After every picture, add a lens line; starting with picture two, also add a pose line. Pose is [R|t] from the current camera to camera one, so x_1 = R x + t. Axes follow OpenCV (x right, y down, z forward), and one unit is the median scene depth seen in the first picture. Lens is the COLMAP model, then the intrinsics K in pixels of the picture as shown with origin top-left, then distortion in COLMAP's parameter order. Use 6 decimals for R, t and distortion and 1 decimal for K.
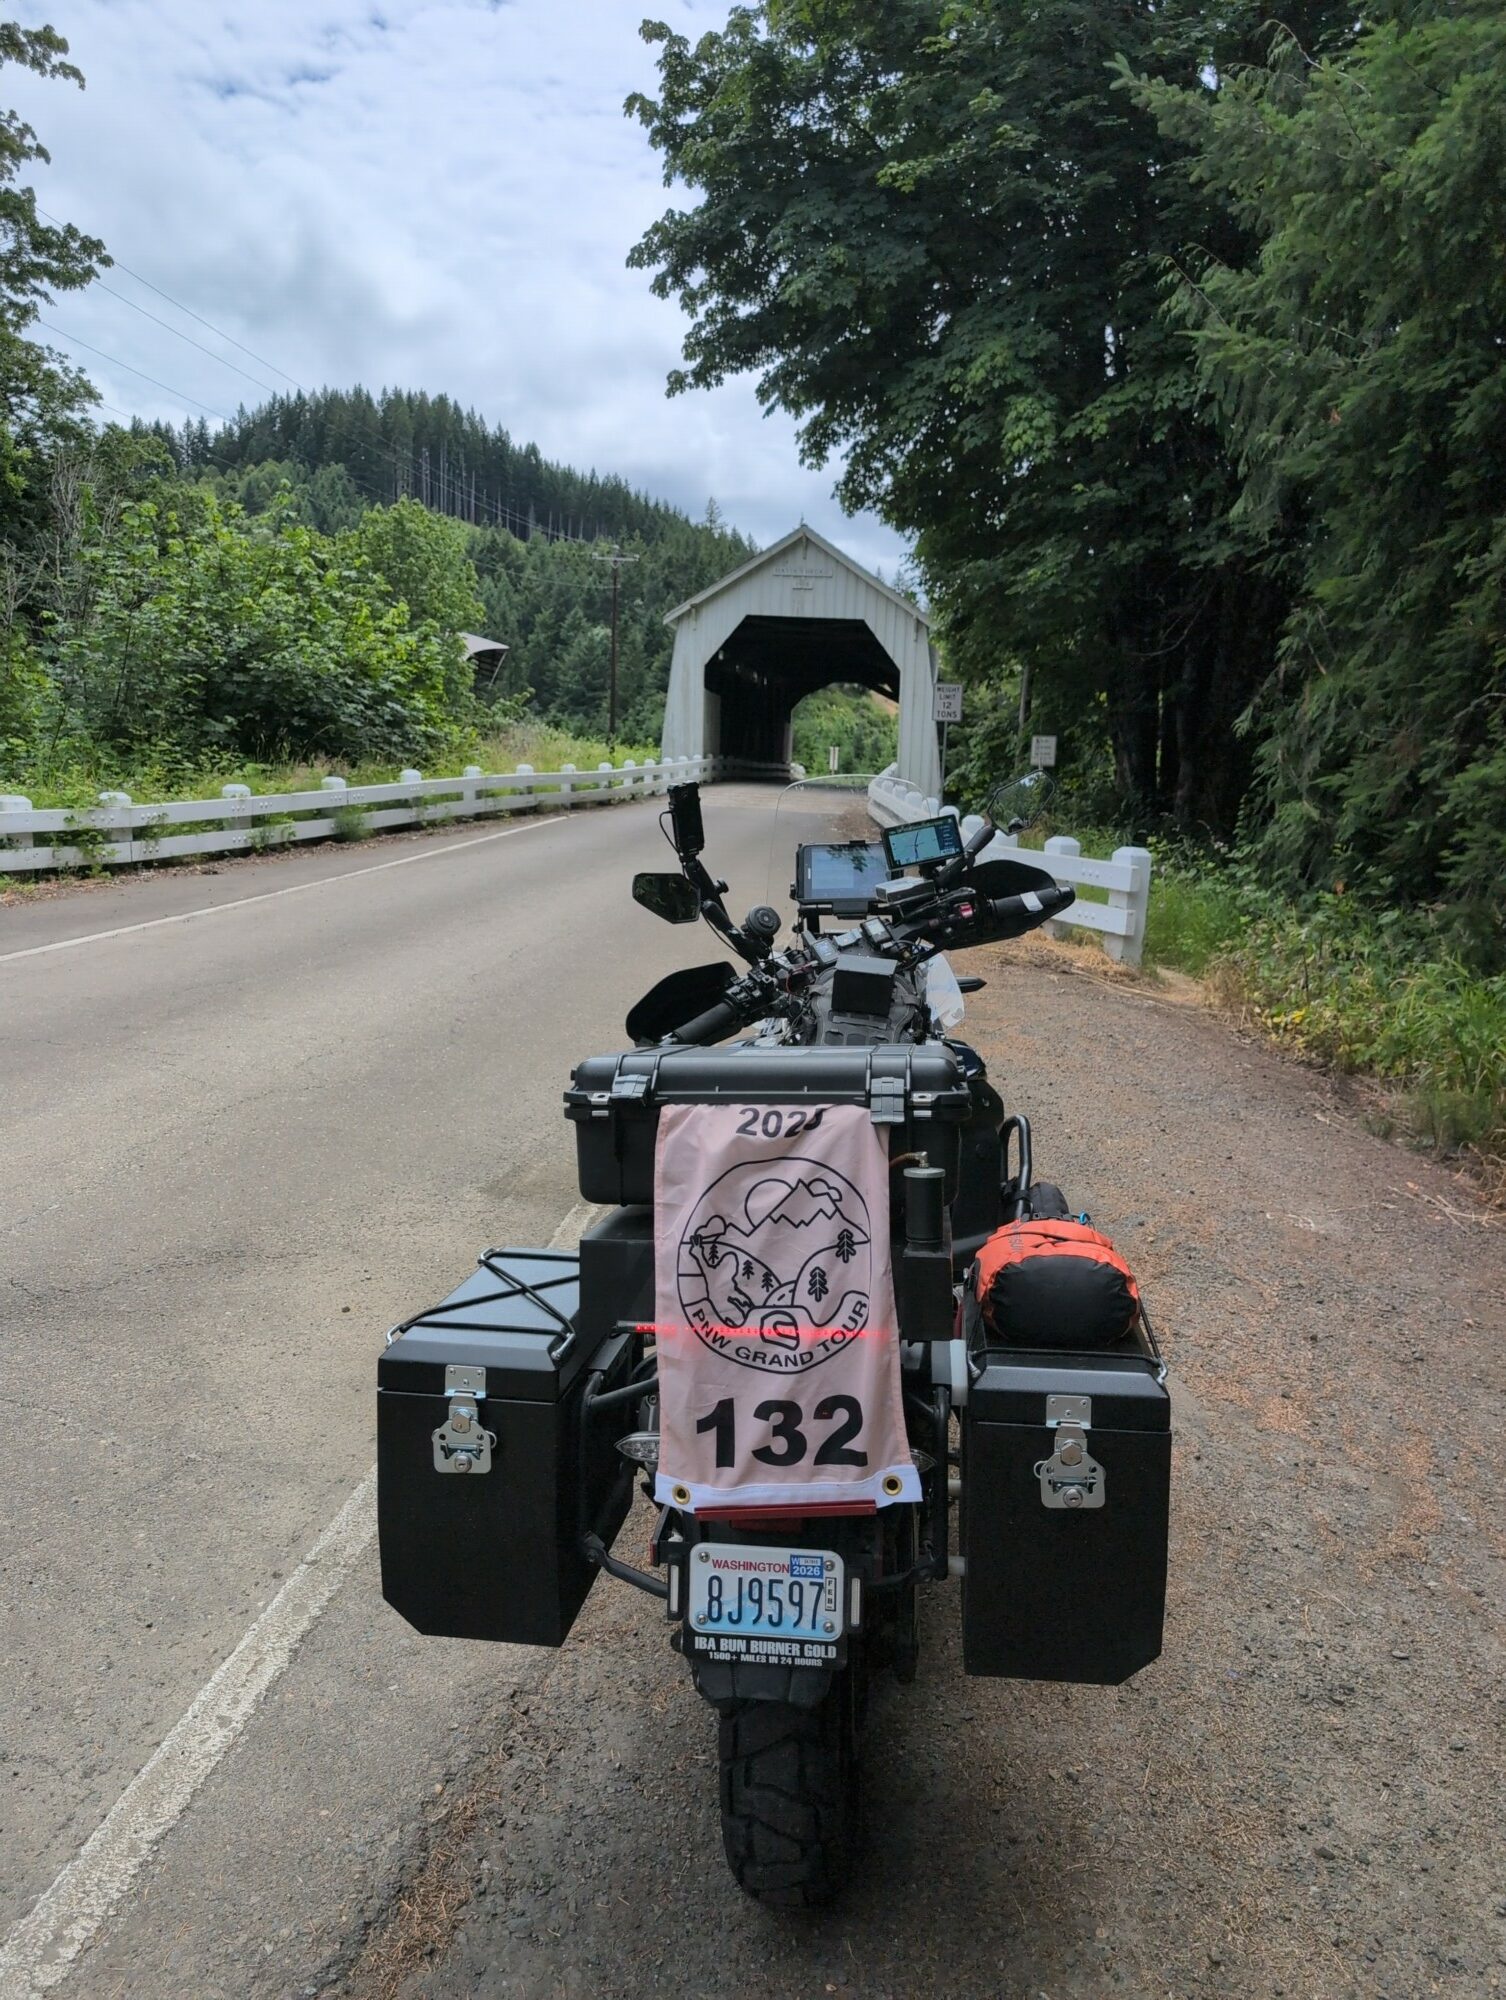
lens RADIAL K [[1451.9, 0, 753.0], [0, 1451.9, 1000.0], [0, 0, 1]] dist [0.000517, 0.064371]
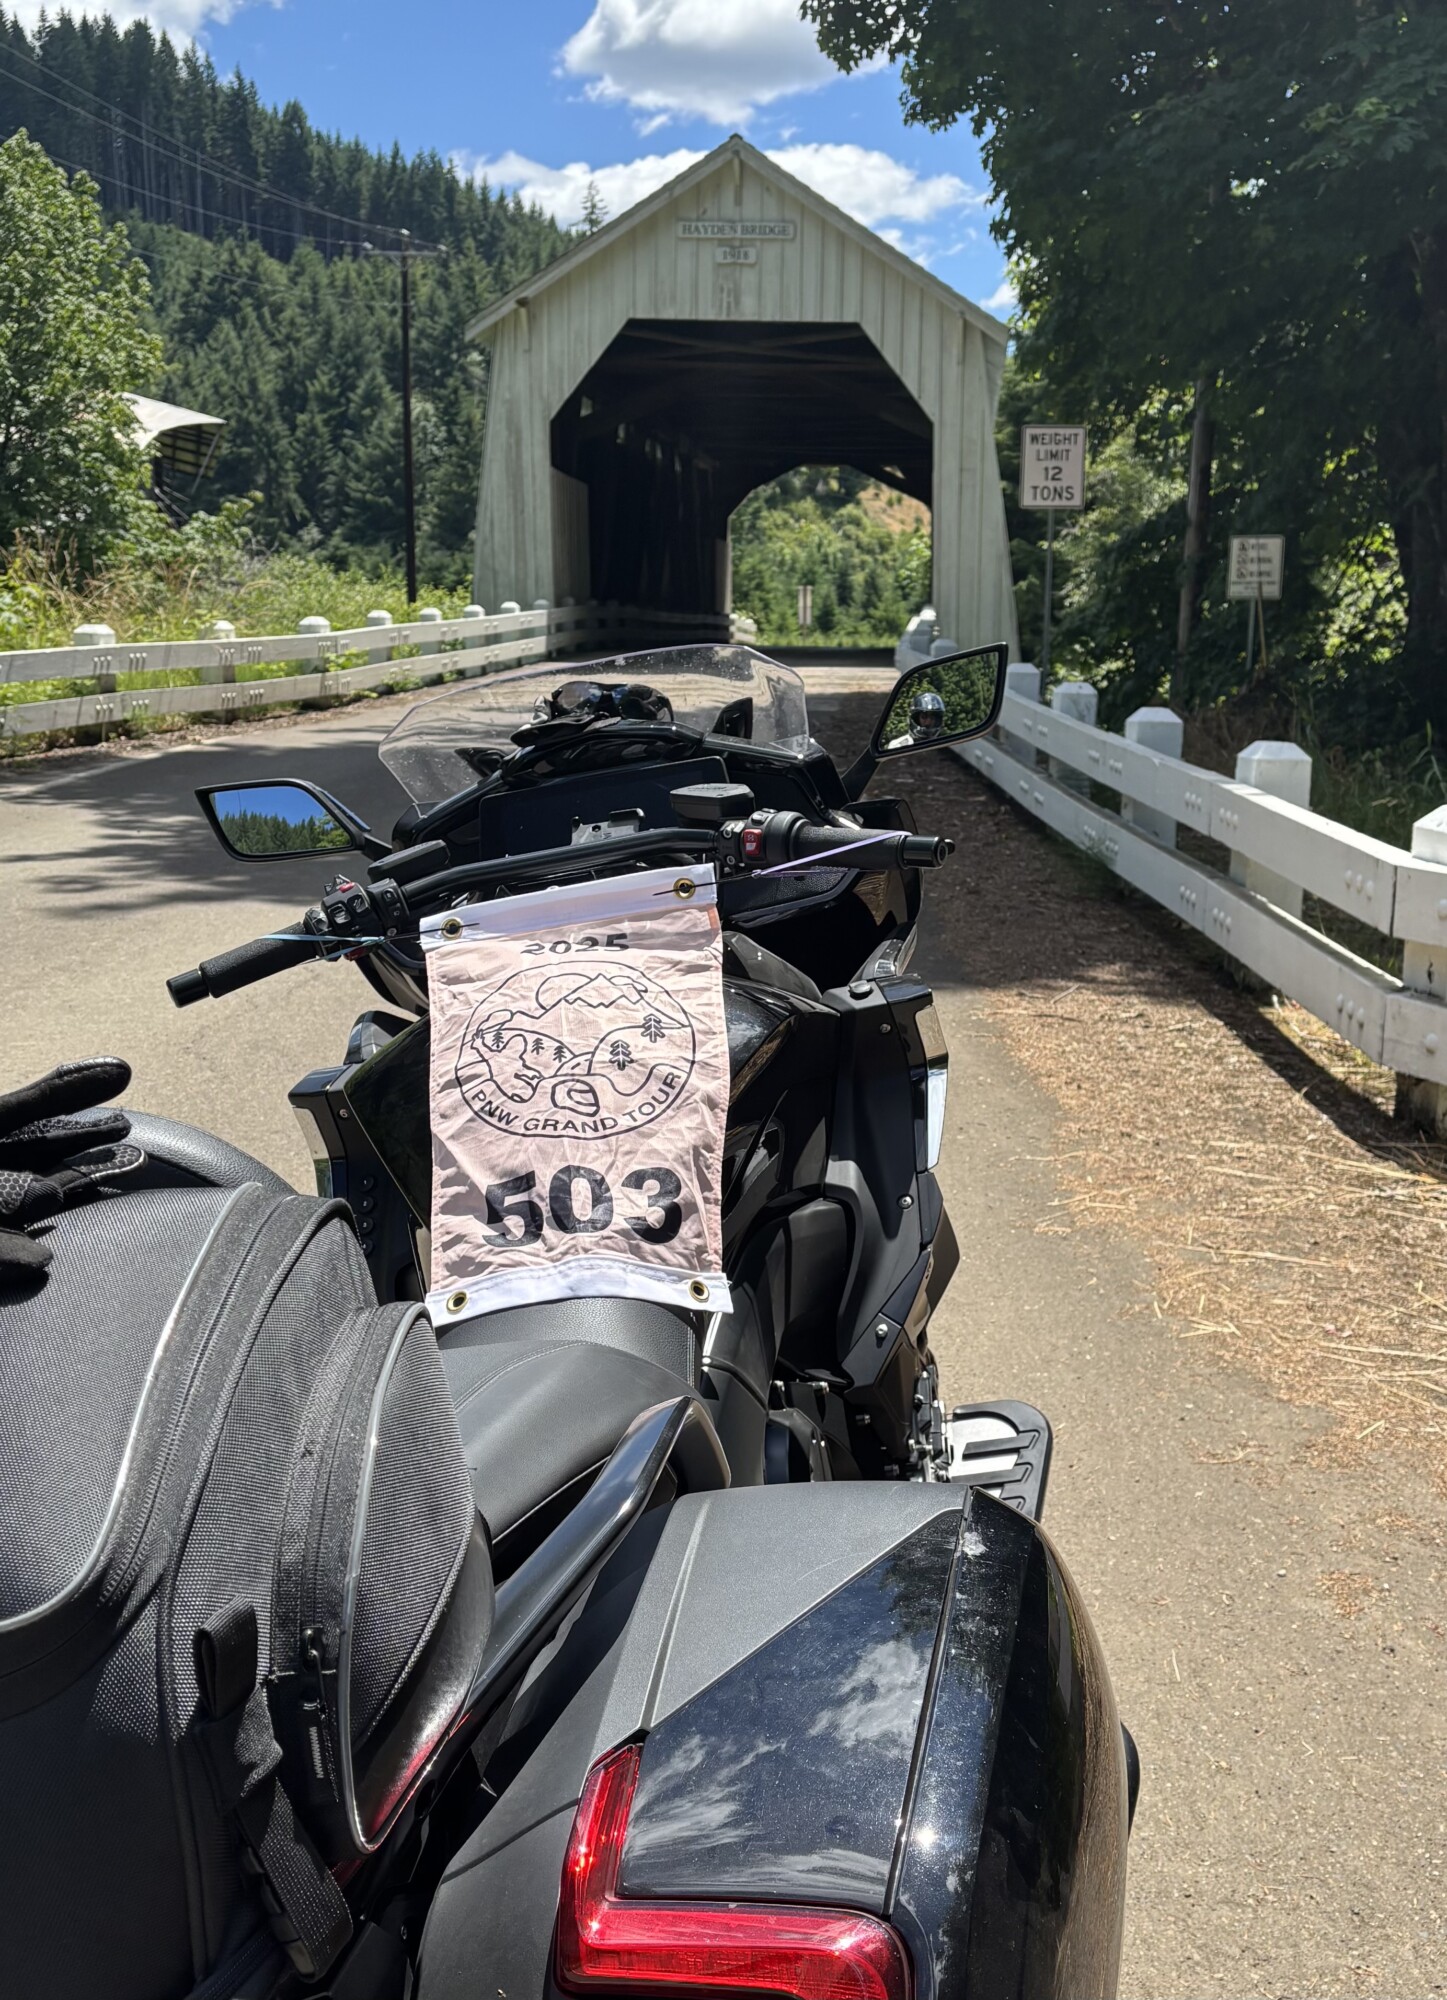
lens RADIAL K [[2259.7, 0, 801.5], [0, 2259.7, 1106.2], [0, 0, 1]] dist [0.006639, 0.011800]
pose [[0.998192, -0.036171, 0.047998, 0.008087], [0.033665, 0.998078, 0.052033, -0.029642], [-0.049788, -0.050324, 0.997491, 0.195062]]
